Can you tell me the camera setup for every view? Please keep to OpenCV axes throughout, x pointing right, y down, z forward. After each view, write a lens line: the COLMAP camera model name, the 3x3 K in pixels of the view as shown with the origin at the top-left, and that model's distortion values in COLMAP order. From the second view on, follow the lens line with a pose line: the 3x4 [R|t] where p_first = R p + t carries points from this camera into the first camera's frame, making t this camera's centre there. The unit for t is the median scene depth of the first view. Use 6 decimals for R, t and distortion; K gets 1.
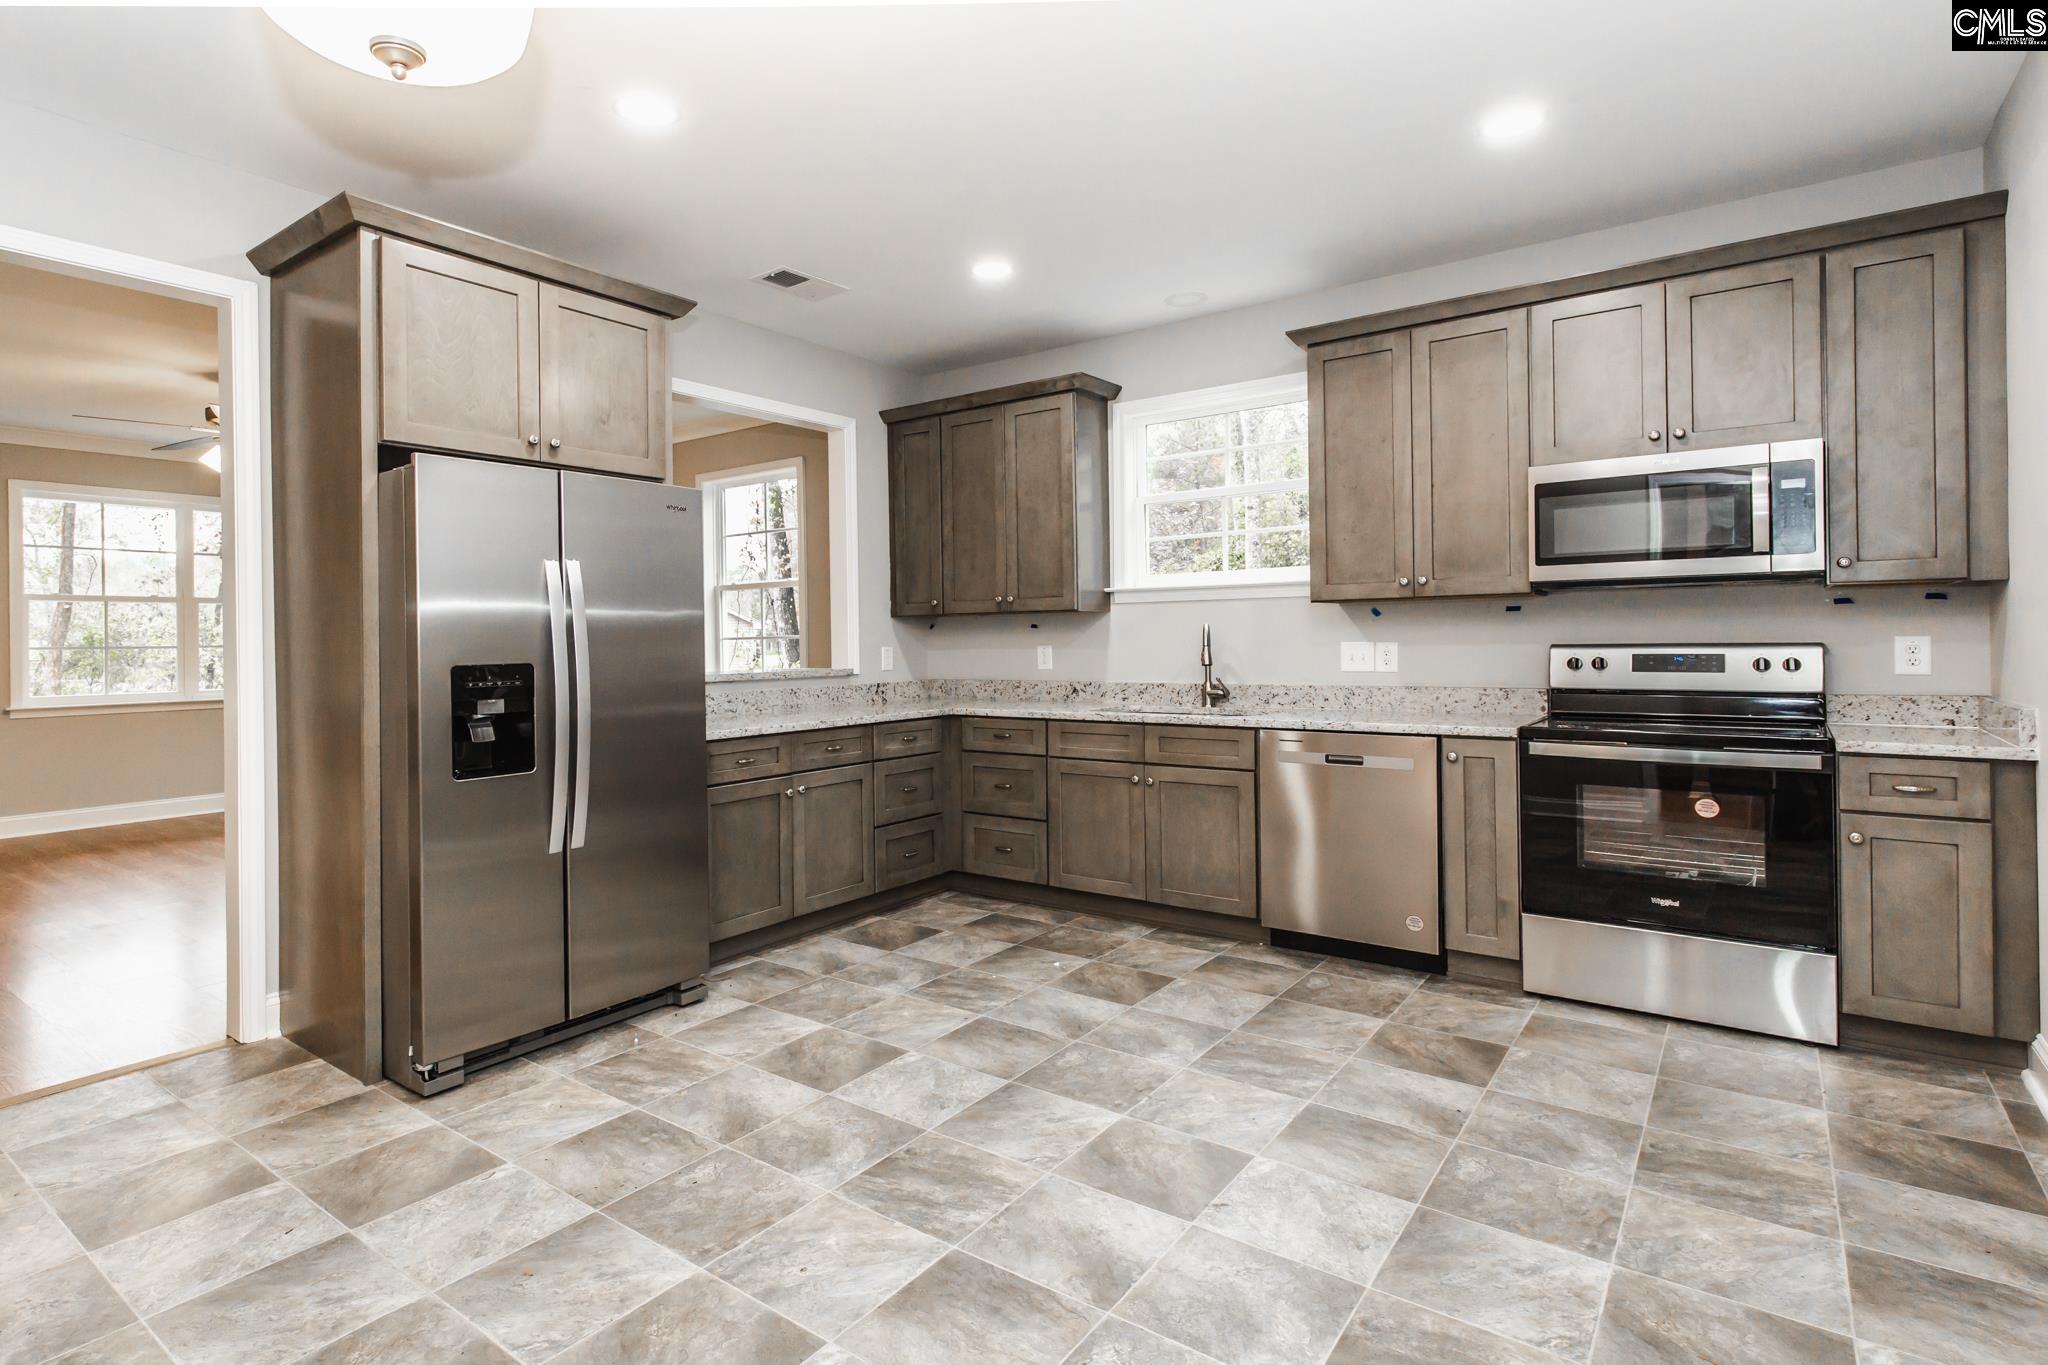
lens RADIAL K [[1062.0, 0, 1099.8], [0, 1062.0, 643.7], [0, 0, 1]] dist [-0.000037, 0.000398]
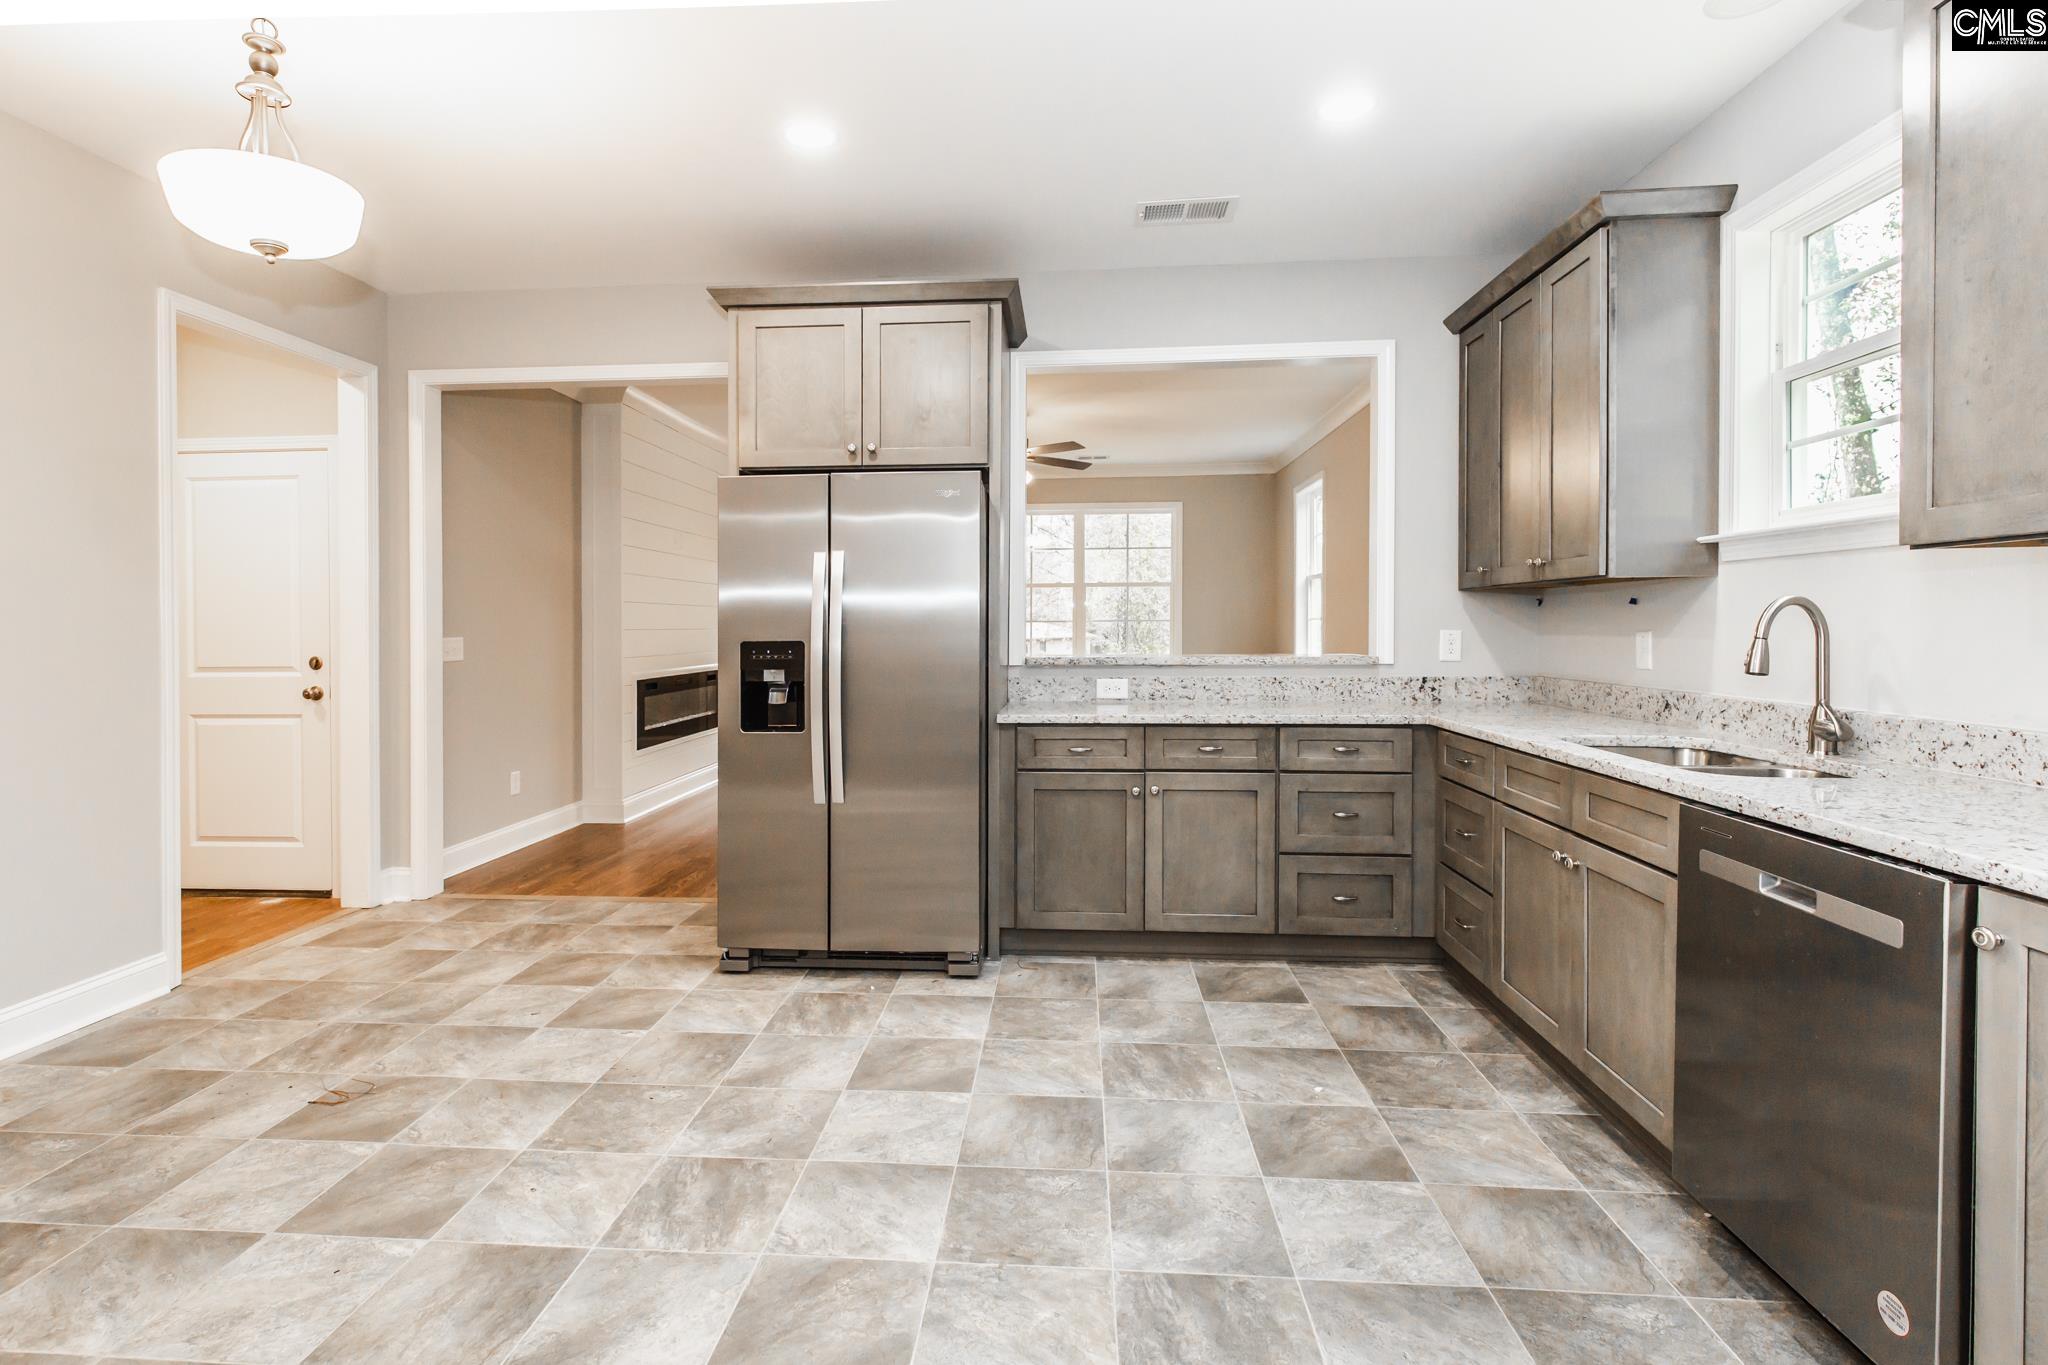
lens RADIAL K [[1150.8, 0, 1059.7], [0, 1150.8, 644.5], [0, 0, 1]] dist [0.001749, -0.000755]
pose [[0.446352, 0.027202, -0.894444, 0.554096], [-0.004893, 0.999597, 0.027958, -0.011156], [0.894844, -0.008102, 0.446305, 0.512802]]
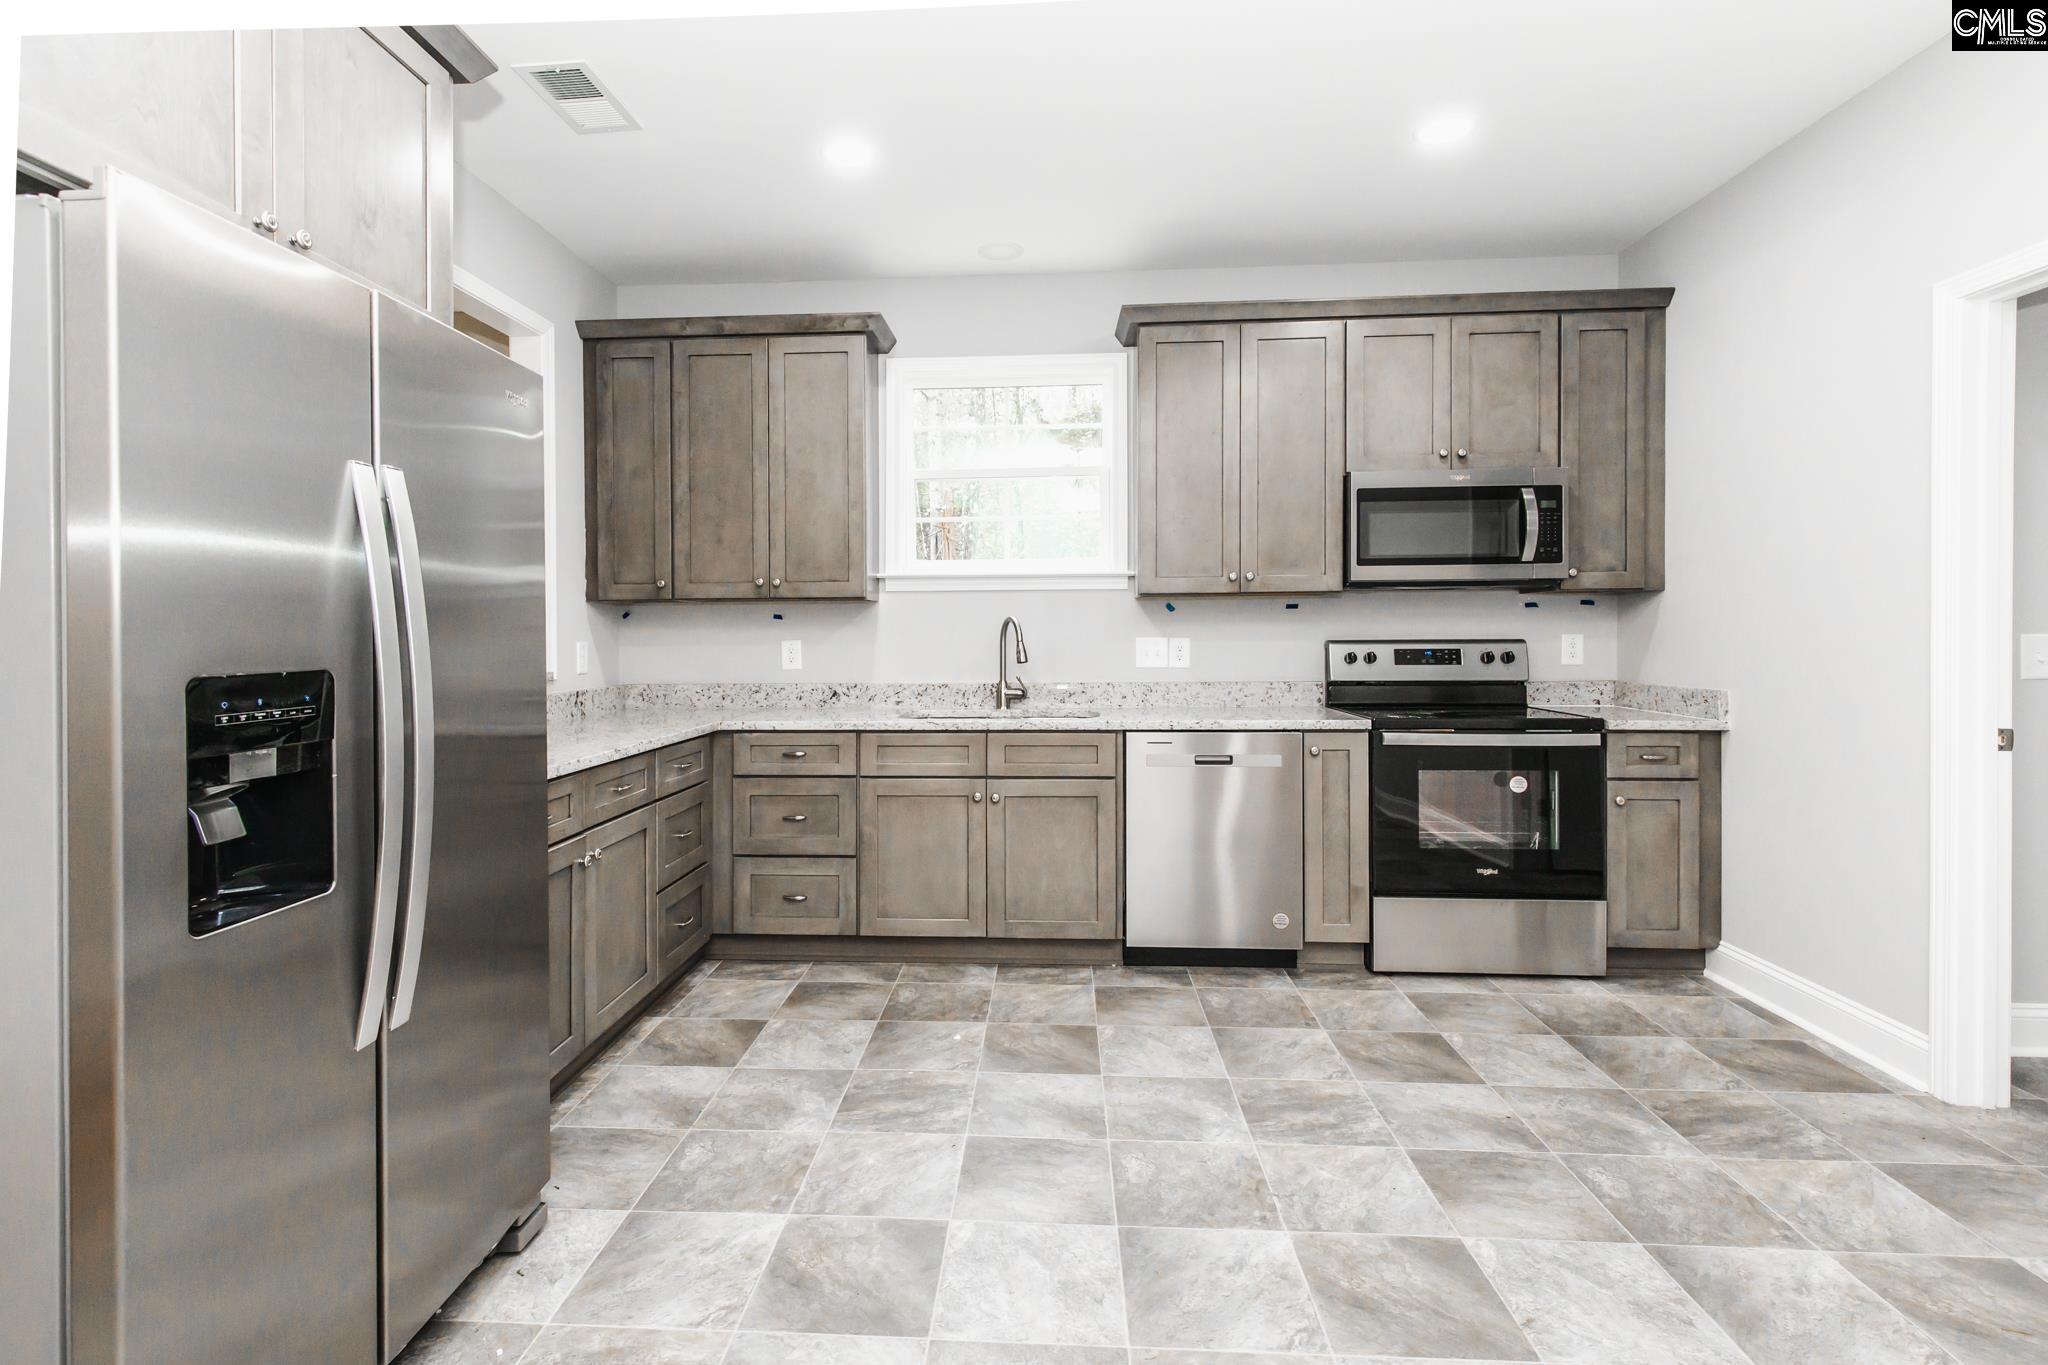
lens RADIAL K [[976.3, 0, 1055.2], [0, 976.3, 642.2], [0, 0, 1]] dist [0.001278, 0.000271]
pose [[0.857626, 0.001690, 0.514270, -0.356719], [-0.001687, 0.999998, -0.000472, 0.004067], [-0.514270, -0.000463, 0.857628, 0.331314]]
